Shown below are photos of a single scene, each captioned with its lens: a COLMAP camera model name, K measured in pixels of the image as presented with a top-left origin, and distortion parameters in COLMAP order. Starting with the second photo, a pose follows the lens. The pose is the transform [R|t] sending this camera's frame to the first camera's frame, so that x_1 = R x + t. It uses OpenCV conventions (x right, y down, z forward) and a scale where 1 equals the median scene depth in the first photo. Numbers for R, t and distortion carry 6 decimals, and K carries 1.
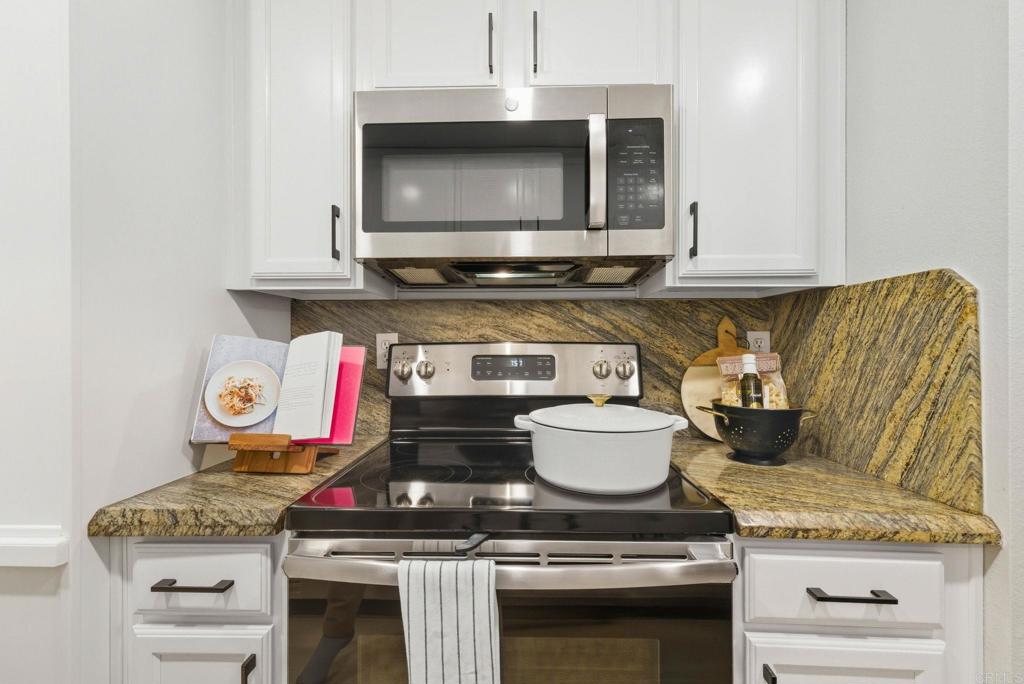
lens RADIAL K [[433.0, 0, 514.3], [0, 433.0, 343.7], [0, 0, 1]] dist [0.006804, -0.000120]
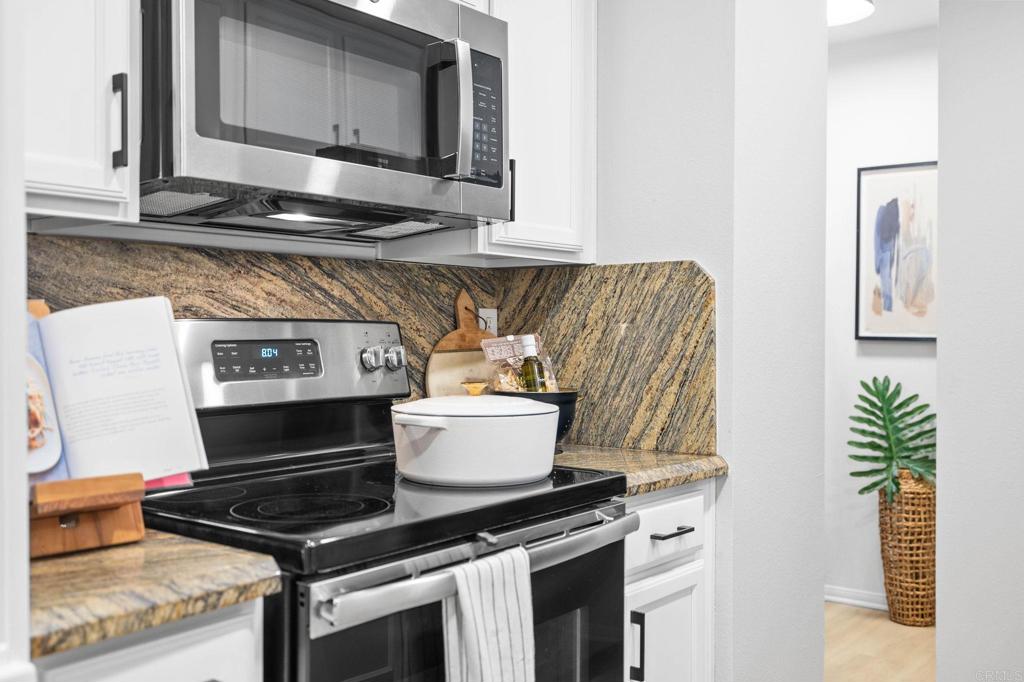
lens RADIAL K [[990.0, 0, 512.0], [0, 990.0, 341.0], [0, 0, 1]] dist [0.001495, 0.014369]
pose [[0.593249, -0.008741, 0.804972, -1.215166], [0.001142, 0.999949, 0.010017, 0.018452], [-0.805018, -0.005023, 0.593229, -0.183129]]
